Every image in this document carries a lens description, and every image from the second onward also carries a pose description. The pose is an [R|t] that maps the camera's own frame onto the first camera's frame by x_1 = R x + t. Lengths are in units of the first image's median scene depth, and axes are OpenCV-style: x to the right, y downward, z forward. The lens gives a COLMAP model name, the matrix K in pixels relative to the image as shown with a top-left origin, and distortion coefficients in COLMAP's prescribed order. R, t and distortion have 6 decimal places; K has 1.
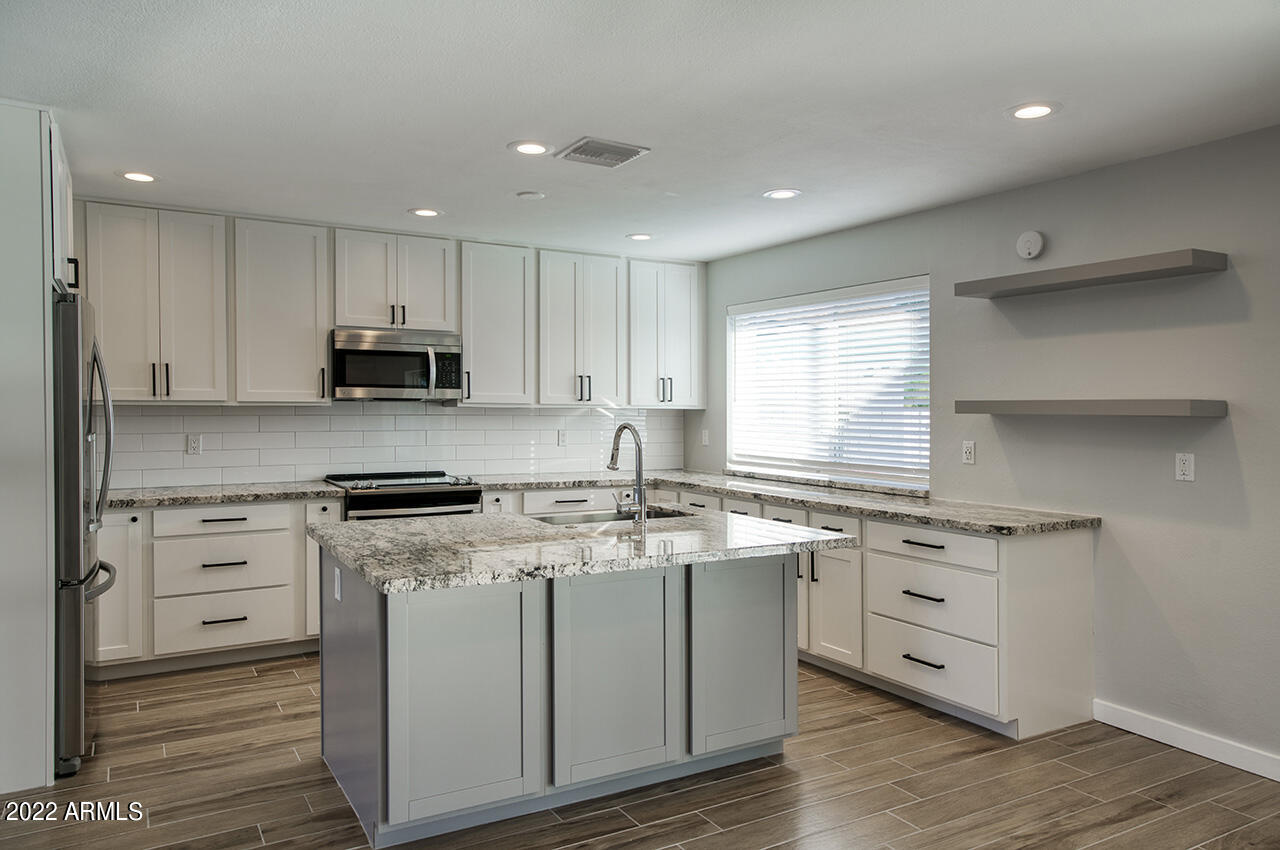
lens RADIAL K [[878.1, 0, 626.1], [0, 878.1, 408.1], [0, 0, 1]] dist [0.021135, 0.004653]
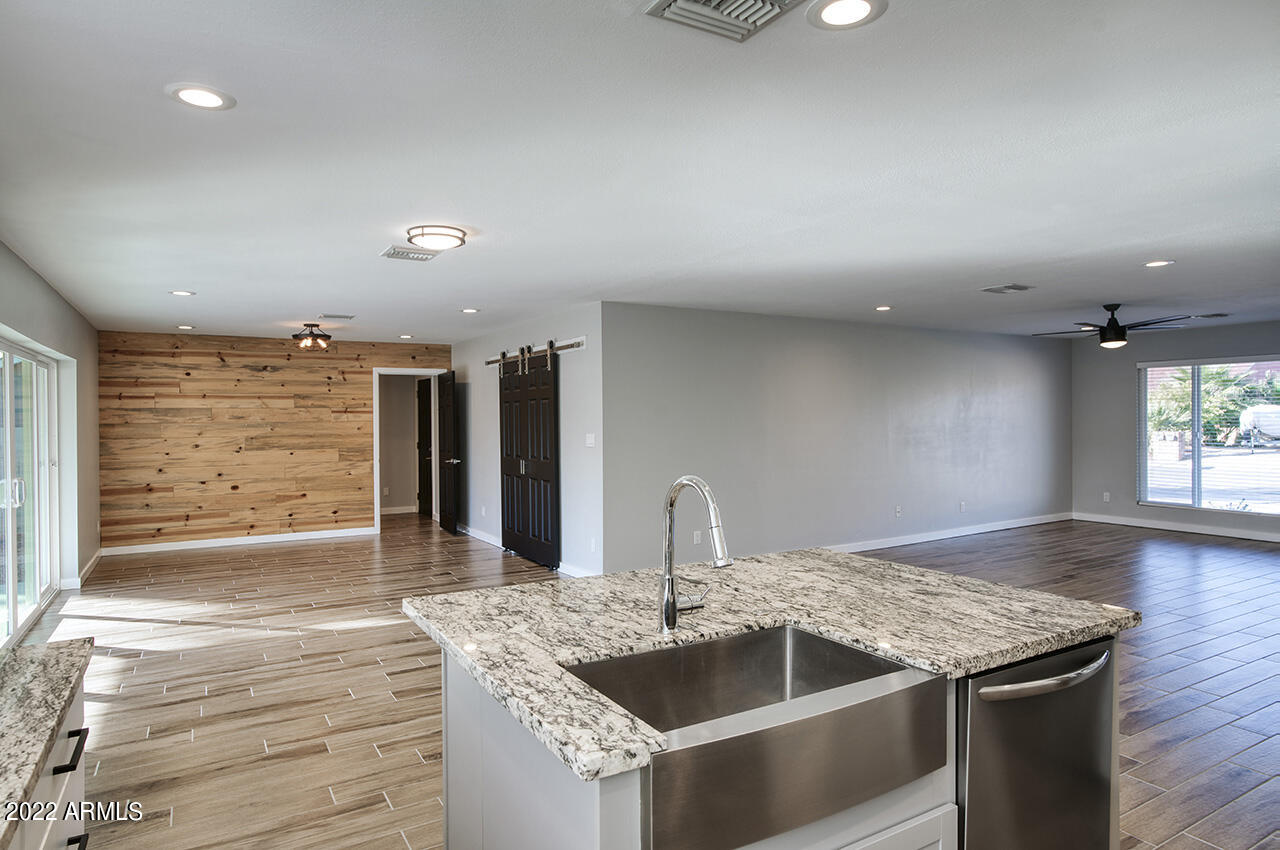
lens RADIAL K [[755.2, 0, 627.3], [0, 755.2, 423.3], [0, 0, 1]] dist [-0.007780, 0.005307]
pose [[-0.999971, 0.000857, -0.007508, 0.039517], [0.000778, 0.999943, 0.010610, -0.019965], [0.007516, 0.010604, -0.999916, 1.195983]]
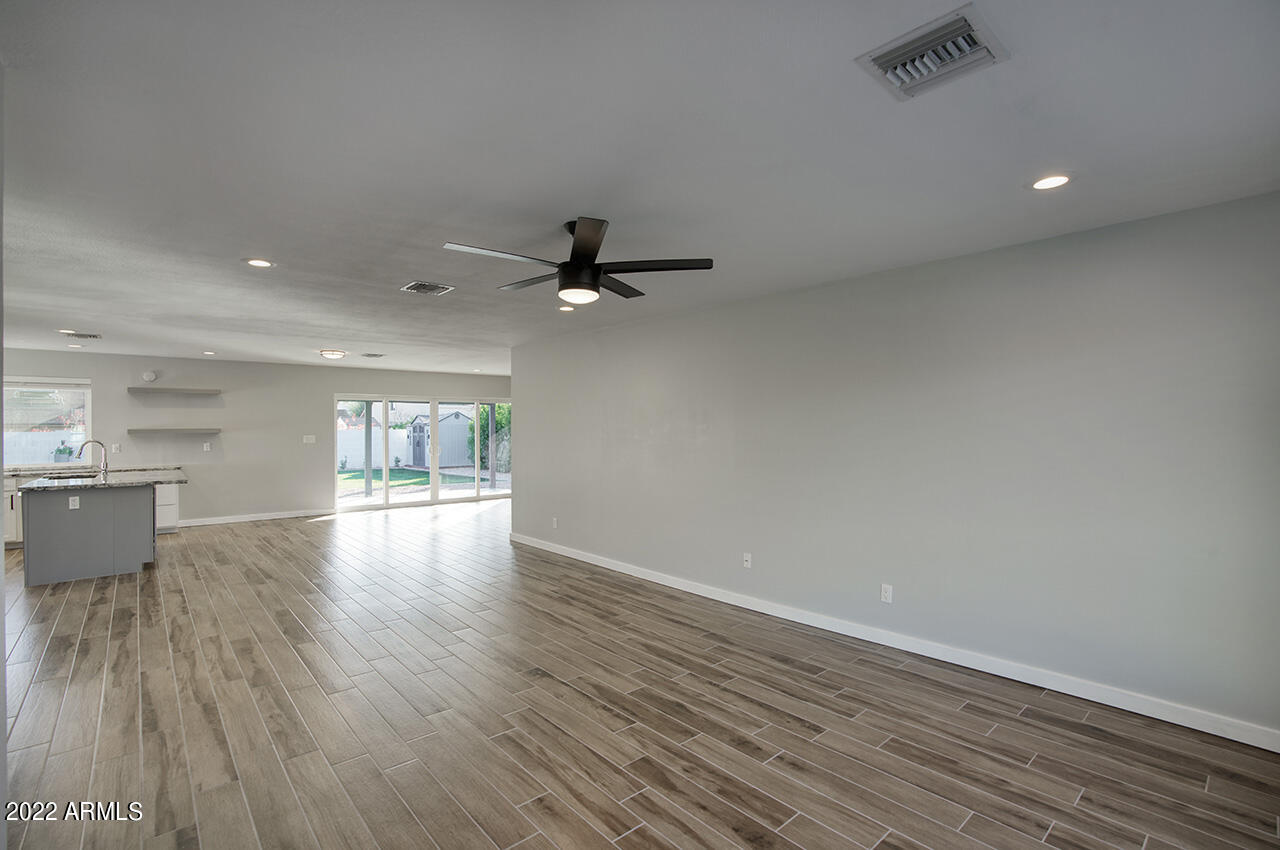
lens RADIAL K [[594.4, 0, 648.8], [0, 594.4, 424.2], [0, 0, 1]] dist [-0.048430, 0.014731]
pose [[-0.201970, -0.005887, 0.979374, -1.615216], [0.002715, 0.999975, 0.006571, -0.029570], [-0.979388, 0.003986, -0.201949, -0.233961]]
